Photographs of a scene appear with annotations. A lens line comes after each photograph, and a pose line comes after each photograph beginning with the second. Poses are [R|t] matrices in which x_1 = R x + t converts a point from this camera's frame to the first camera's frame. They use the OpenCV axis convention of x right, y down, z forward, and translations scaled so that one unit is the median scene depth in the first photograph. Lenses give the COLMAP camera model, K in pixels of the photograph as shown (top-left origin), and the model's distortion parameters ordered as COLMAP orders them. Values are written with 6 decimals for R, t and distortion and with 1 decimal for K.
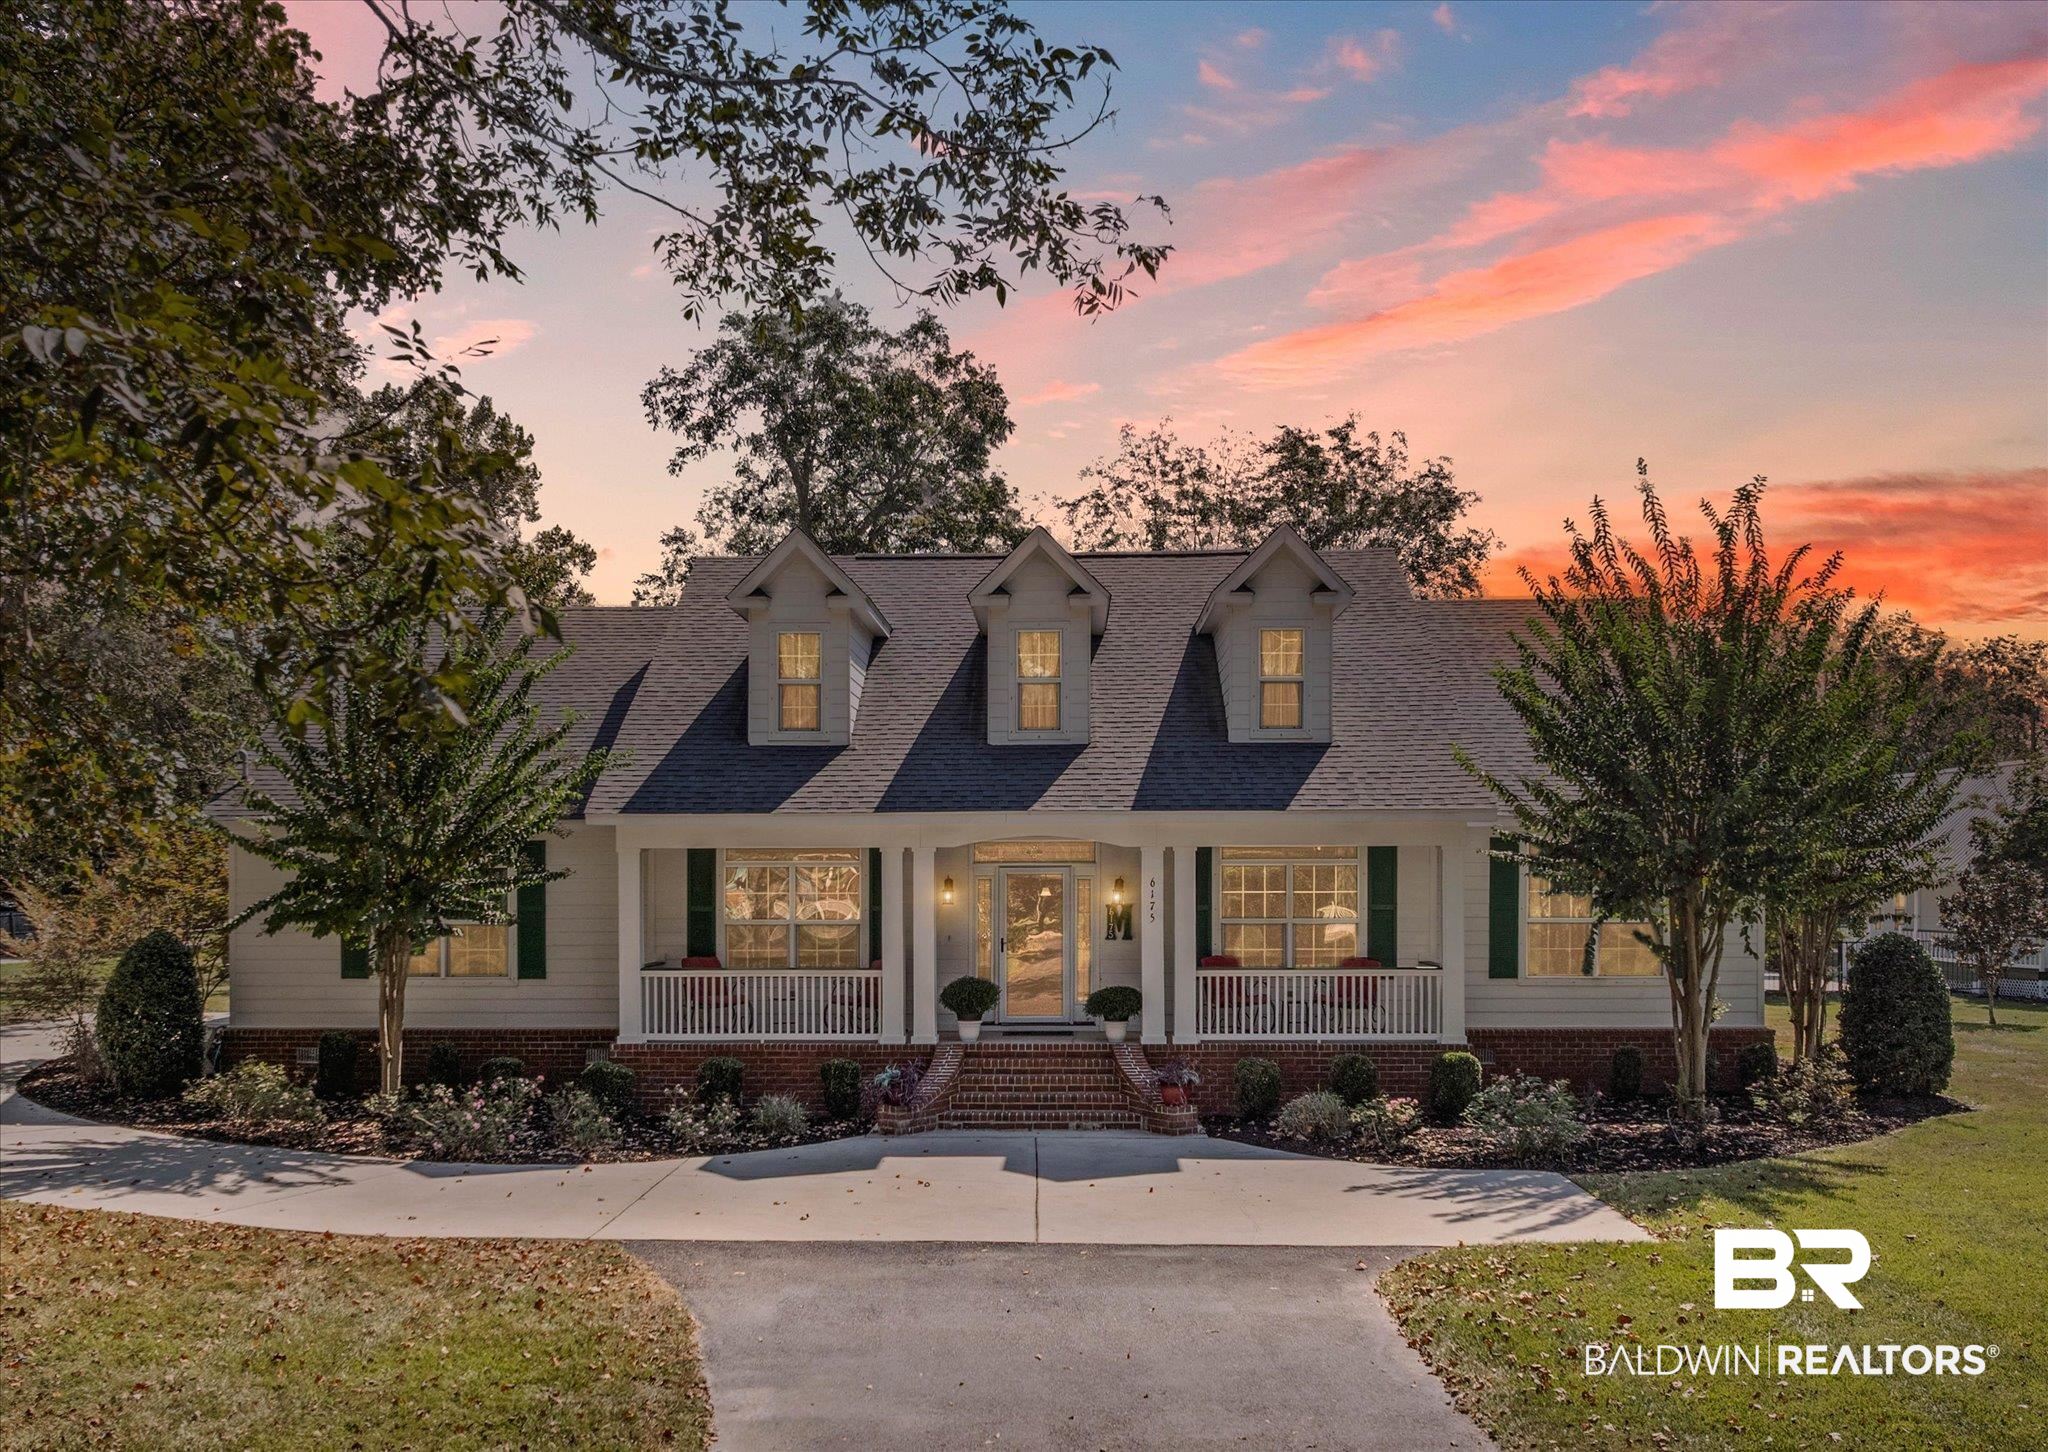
lens RADIAL K [[2216.4, 0, 1024.0], [0, 2216.4, 726.0], [0, 0, 1]] dist [-0.026964, -0.001737]
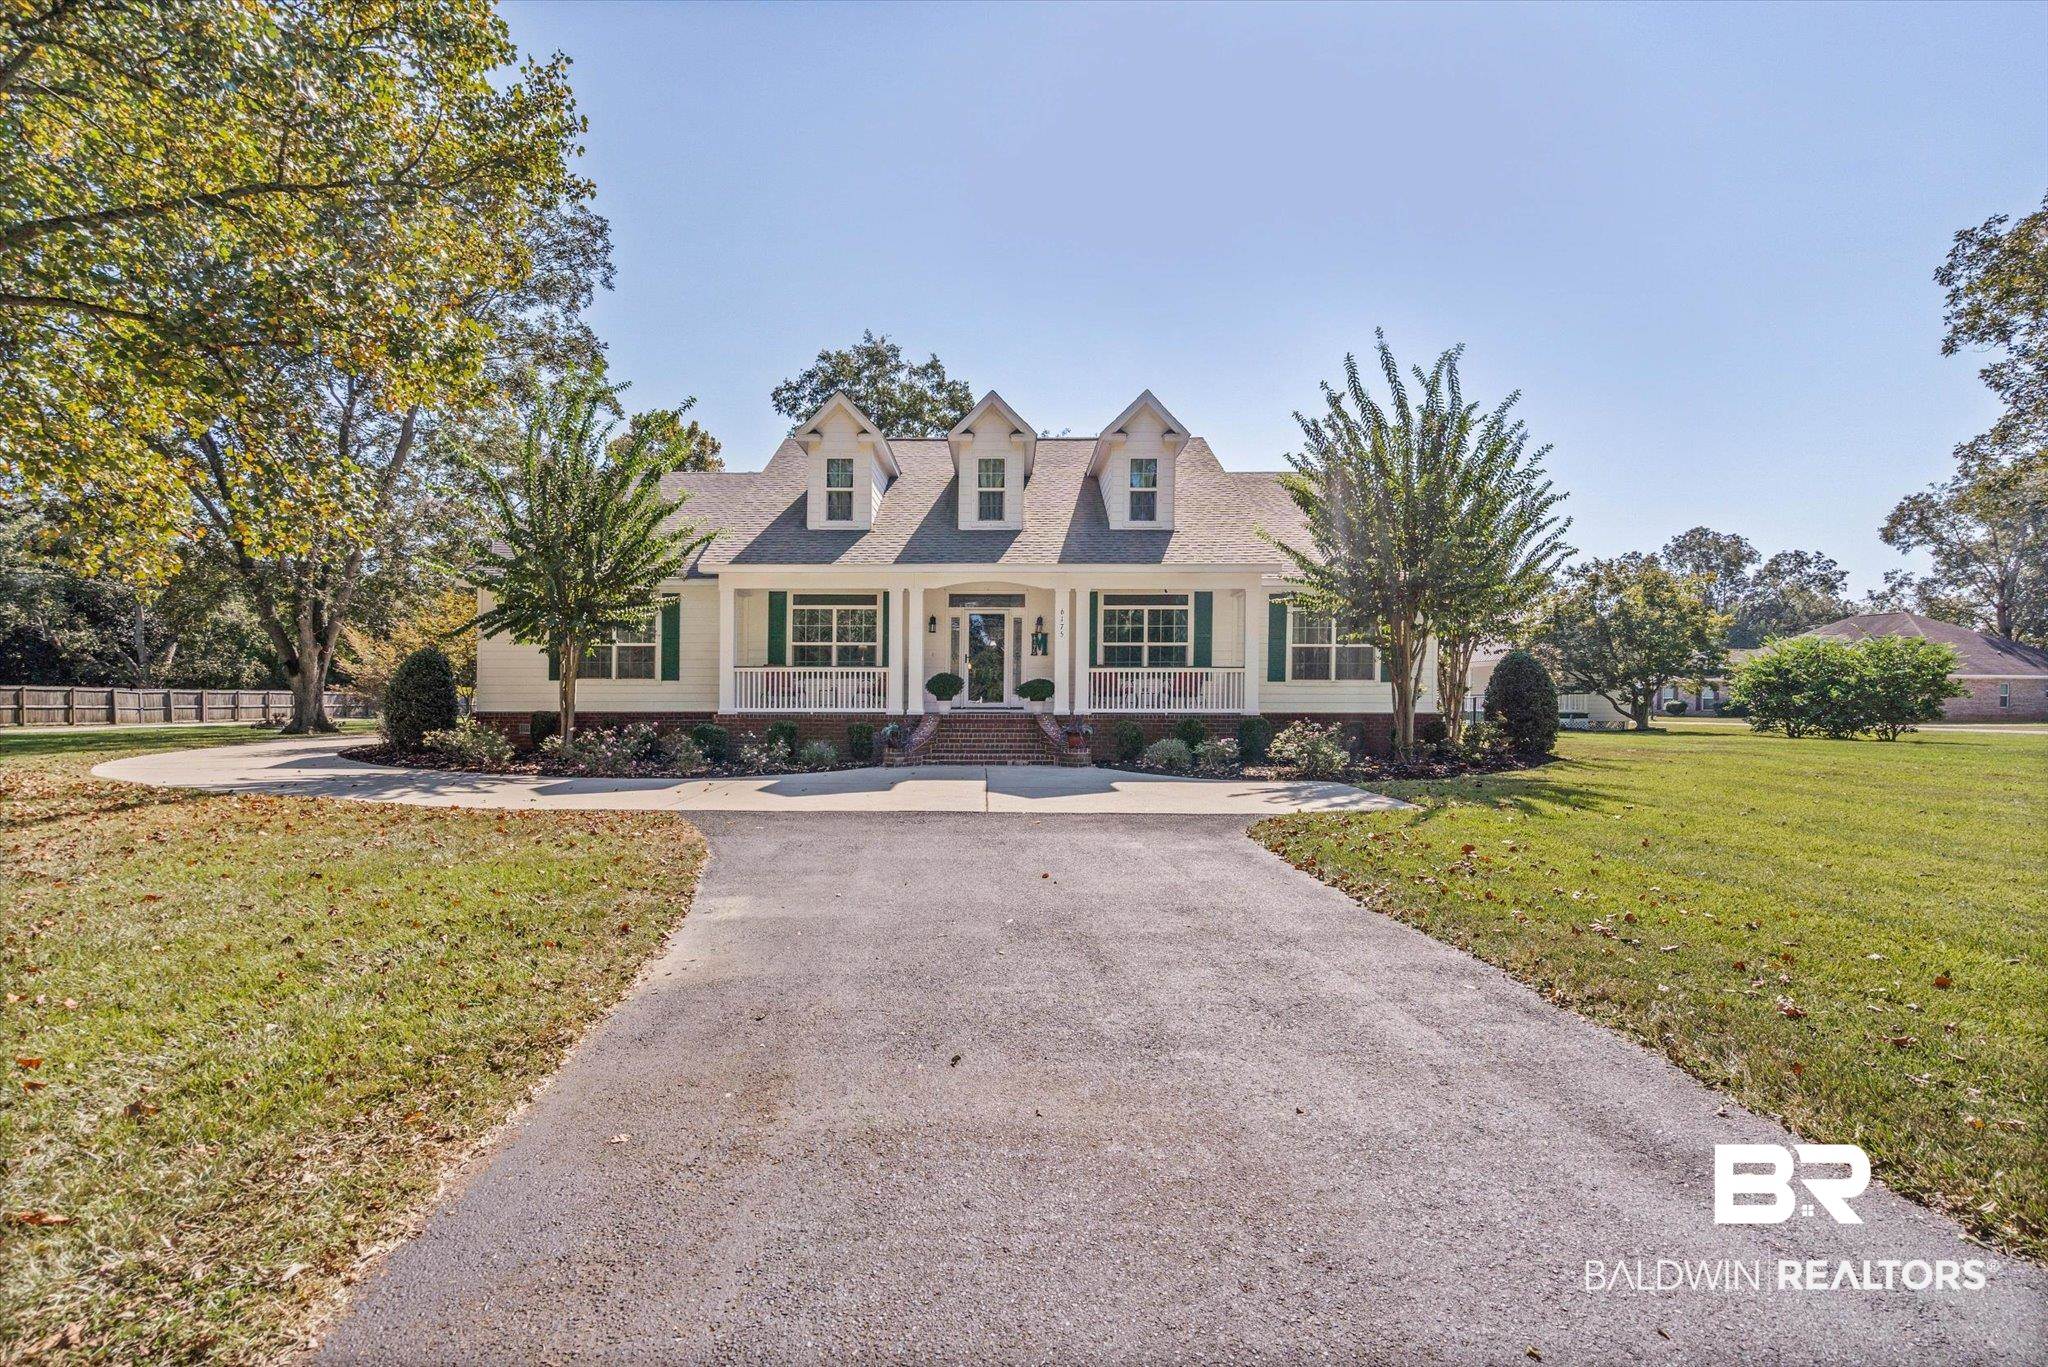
lens RADIAL K [[939.1, 0, 1024.0], [0, 939.1, 683.5], [0, 0, 1]] dist [-0.001864, 0.000360]
pose [[0.998827, 0.011866, 0.046942, 0.000318], [-0.011709, 0.999925, -0.003620, 0.131491], [-0.046982, 0.003066, 0.998891, 0.354475]]
